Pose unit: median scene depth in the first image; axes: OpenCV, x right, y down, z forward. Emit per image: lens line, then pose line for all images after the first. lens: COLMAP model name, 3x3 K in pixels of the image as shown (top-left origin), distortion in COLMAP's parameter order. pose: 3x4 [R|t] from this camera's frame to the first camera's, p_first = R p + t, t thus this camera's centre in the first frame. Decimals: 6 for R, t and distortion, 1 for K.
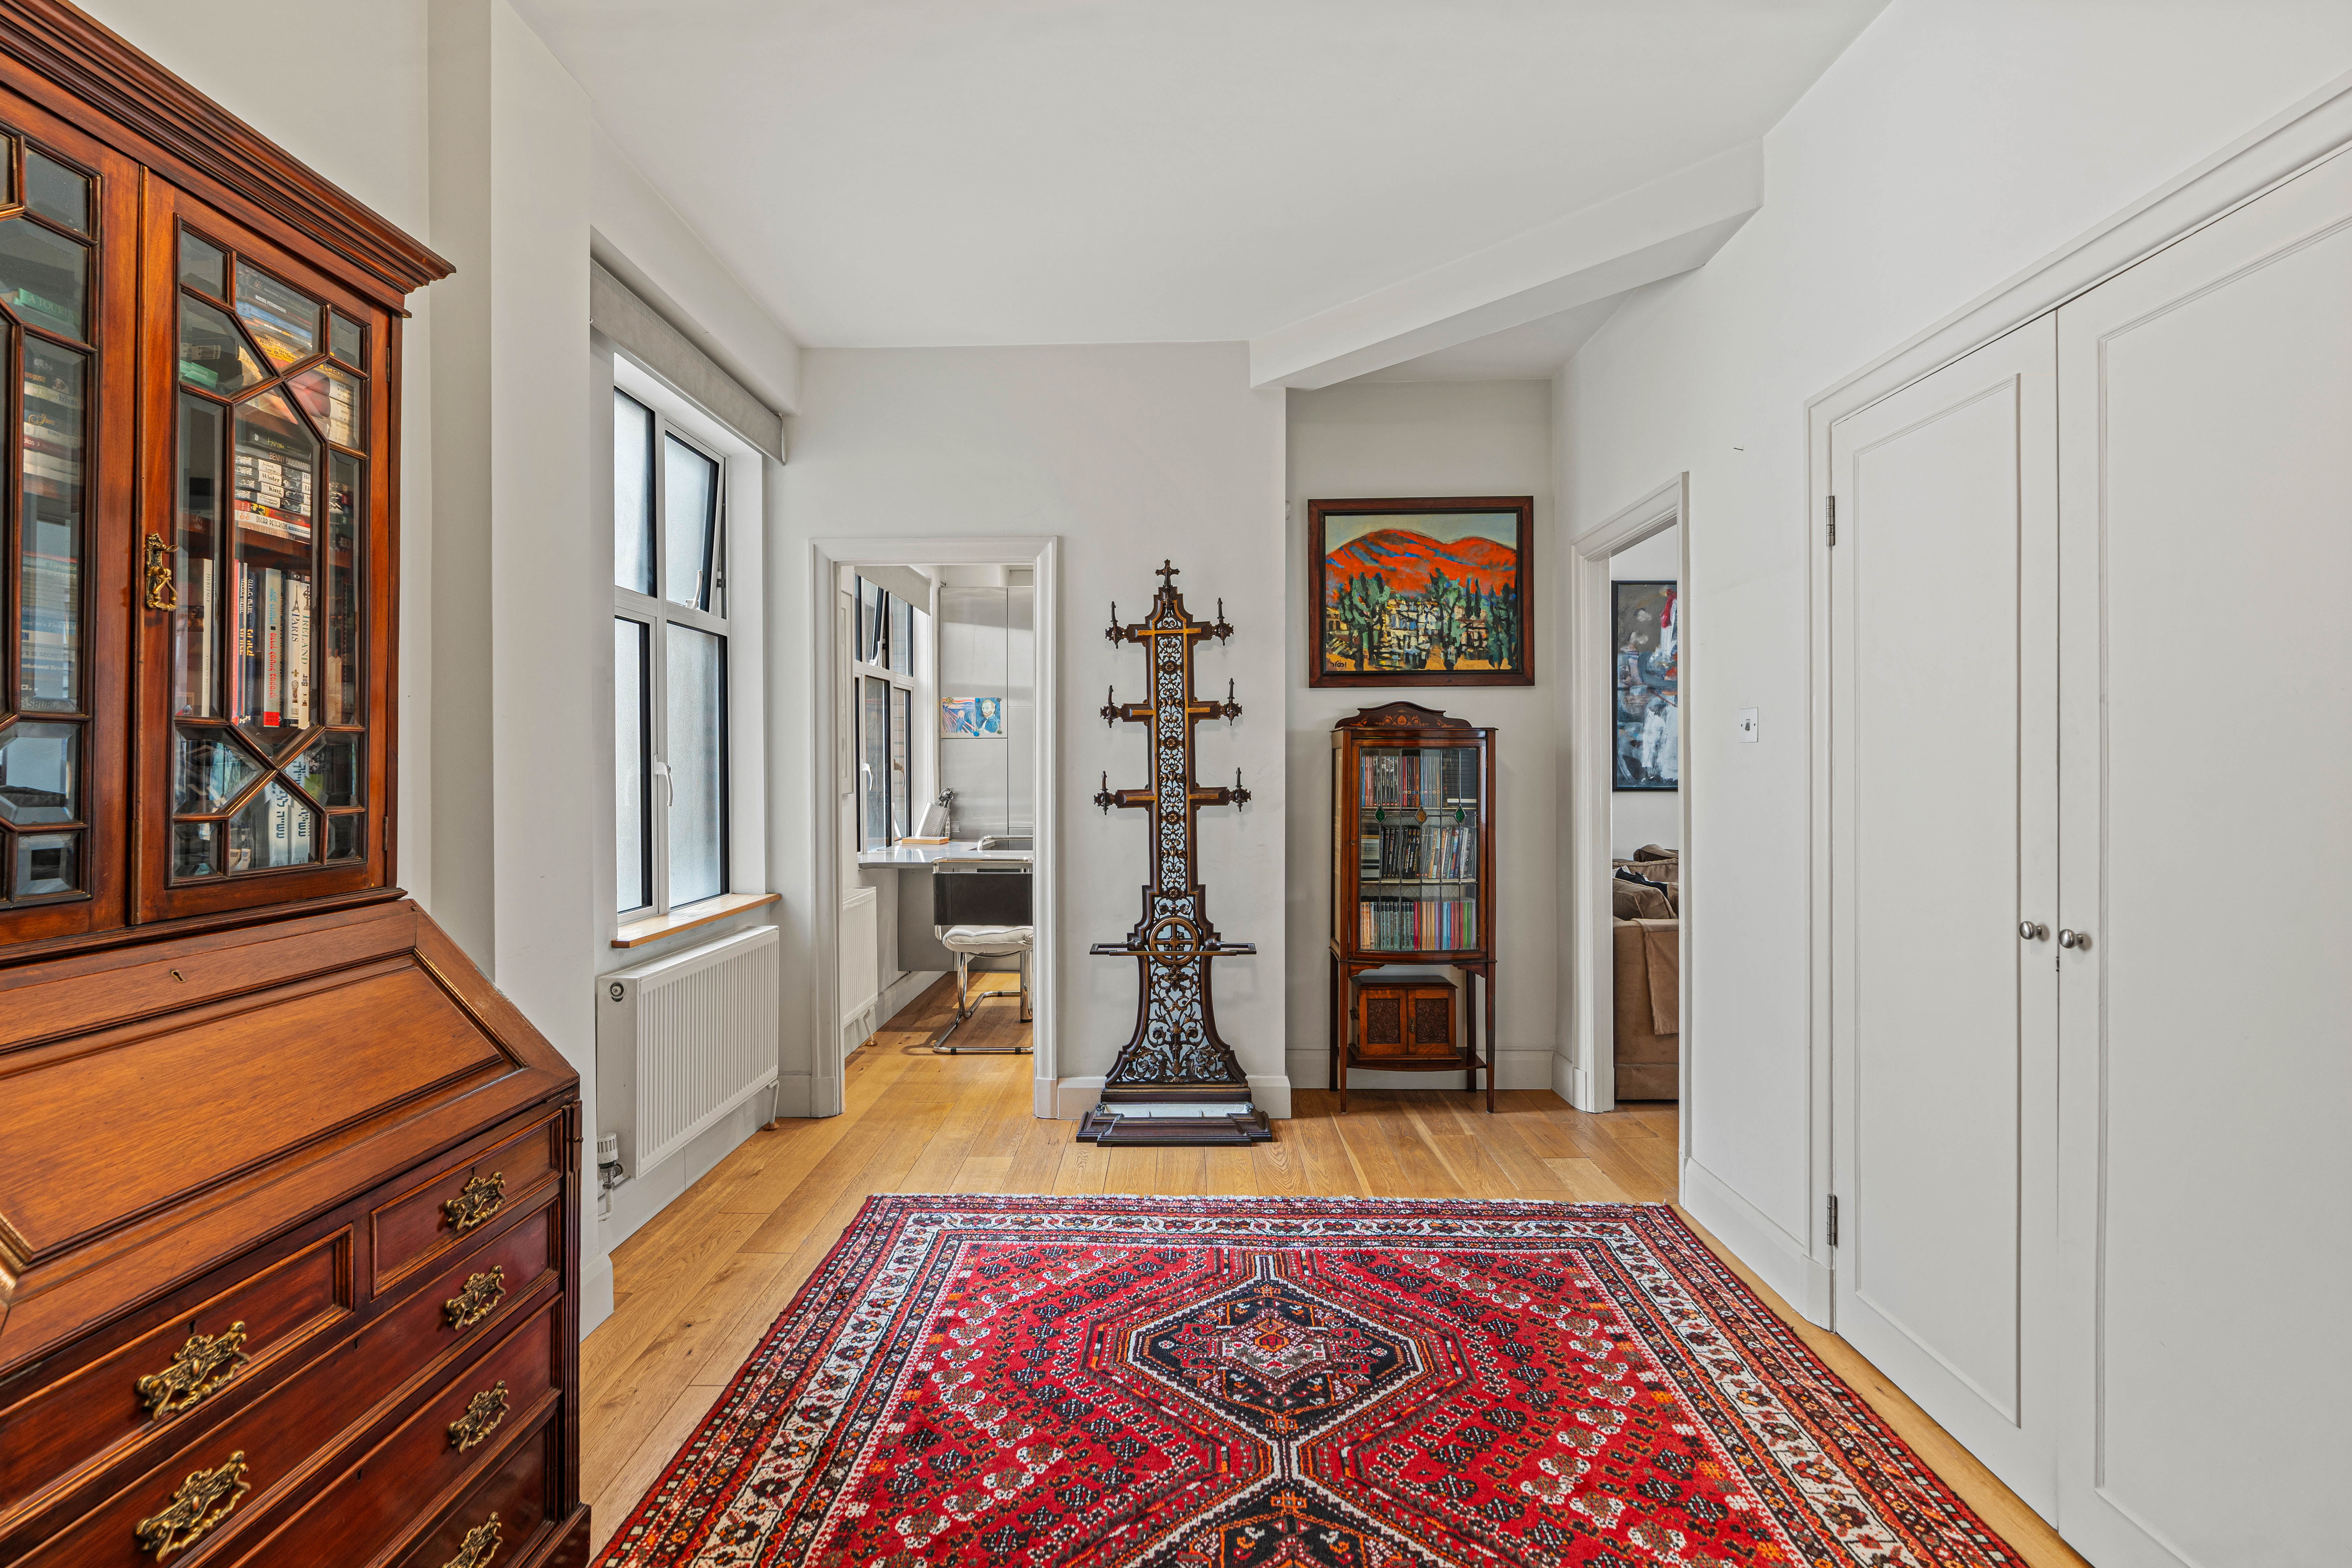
lens RADIAL K [[1070.0, 0, 1171.3], [0, 1070.0, 769.3], [0, 0, 1]] dist [-0.012412, 0.004839]
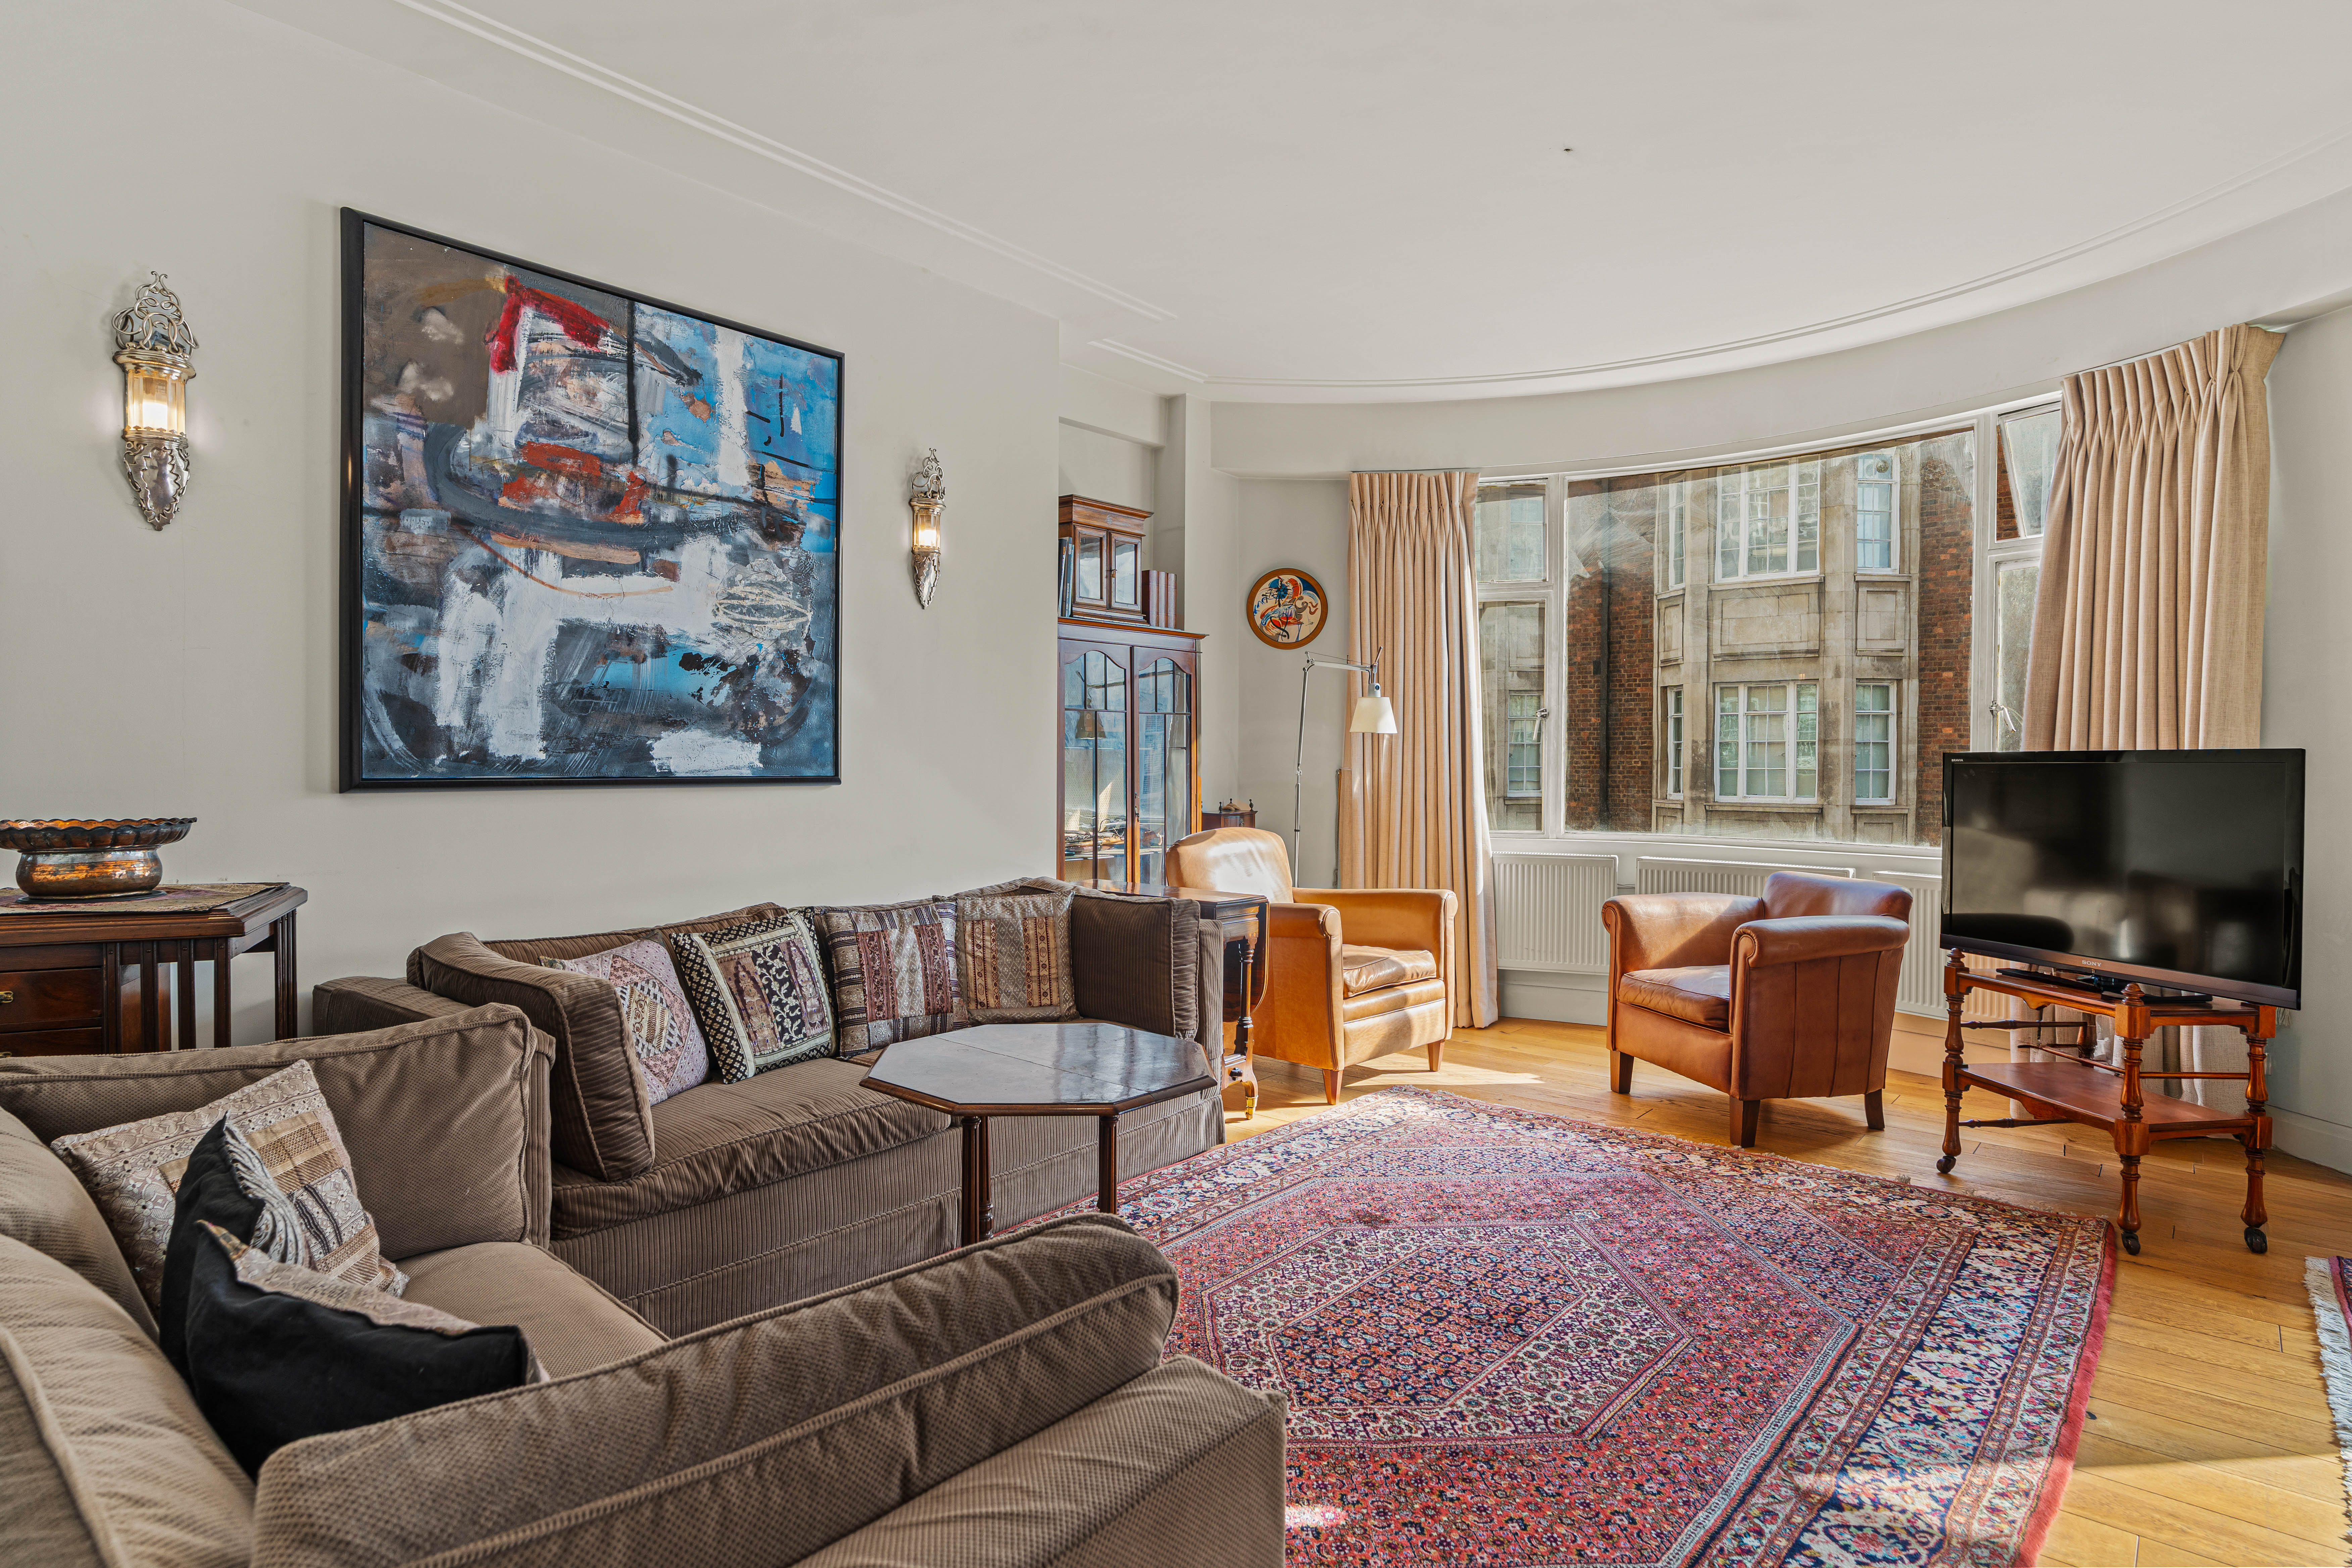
lens RADIAL K [[1241.9, 0, 1189.7], [0, 1241.9, 777.3], [0, 0, 1]] dist [-0.004307, 0.001014]
pose [[0.627807, -0.006855, 0.778339, 0.265043], [-0.006434, 0.999881, 0.013996, 0.008516], [-0.778343, -0.013795, 0.627688, 0.512597]]
